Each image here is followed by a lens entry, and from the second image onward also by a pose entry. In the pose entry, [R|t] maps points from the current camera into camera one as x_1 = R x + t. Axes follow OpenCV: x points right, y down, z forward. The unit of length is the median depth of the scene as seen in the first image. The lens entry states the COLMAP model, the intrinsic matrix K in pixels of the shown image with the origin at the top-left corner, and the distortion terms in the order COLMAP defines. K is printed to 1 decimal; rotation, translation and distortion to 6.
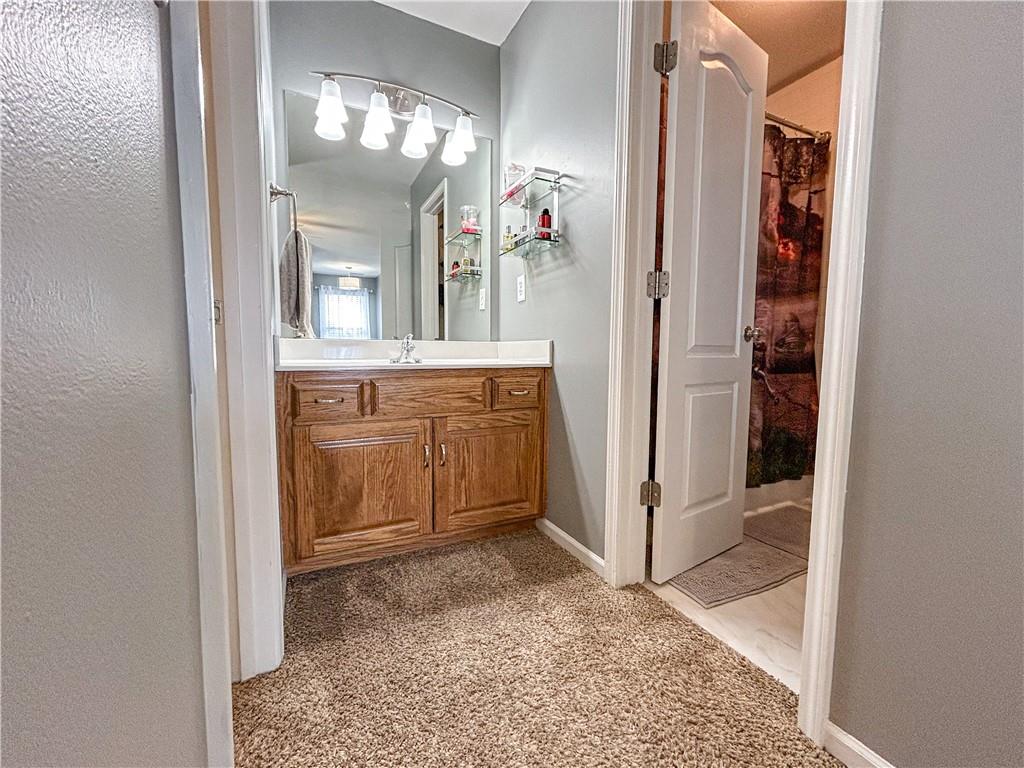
lens RADIAL K [[412.3, 0, 505.7], [0, 412.3, 382.4], [0, 0, 1]] dist [0.001419, 0.001252]
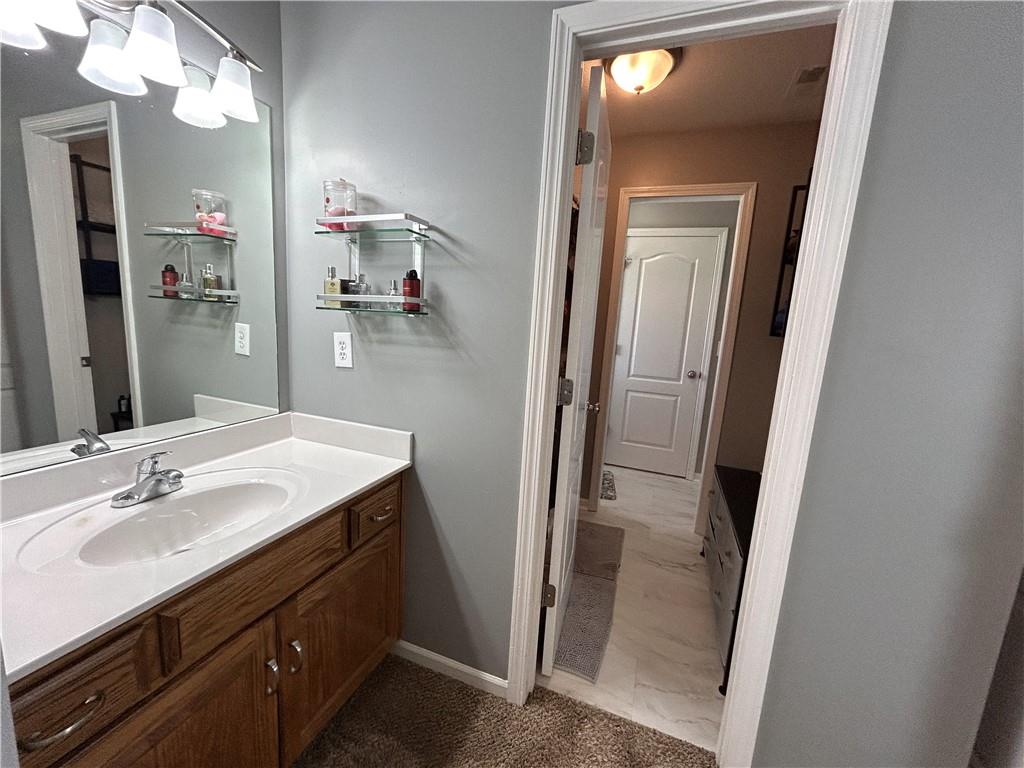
lens RADIAL K [[412.3, 0, 508.2], [0, 412.3, 385.9], [0, 0, 1]] dist [0.001419, 0.001252]
pose [[0.727259, -0.081658, 0.681489, -0.298861], [0.005757, 0.993589, 0.112910, -0.295290], [-0.686339, -0.078192, 0.723066, 0.328953]]
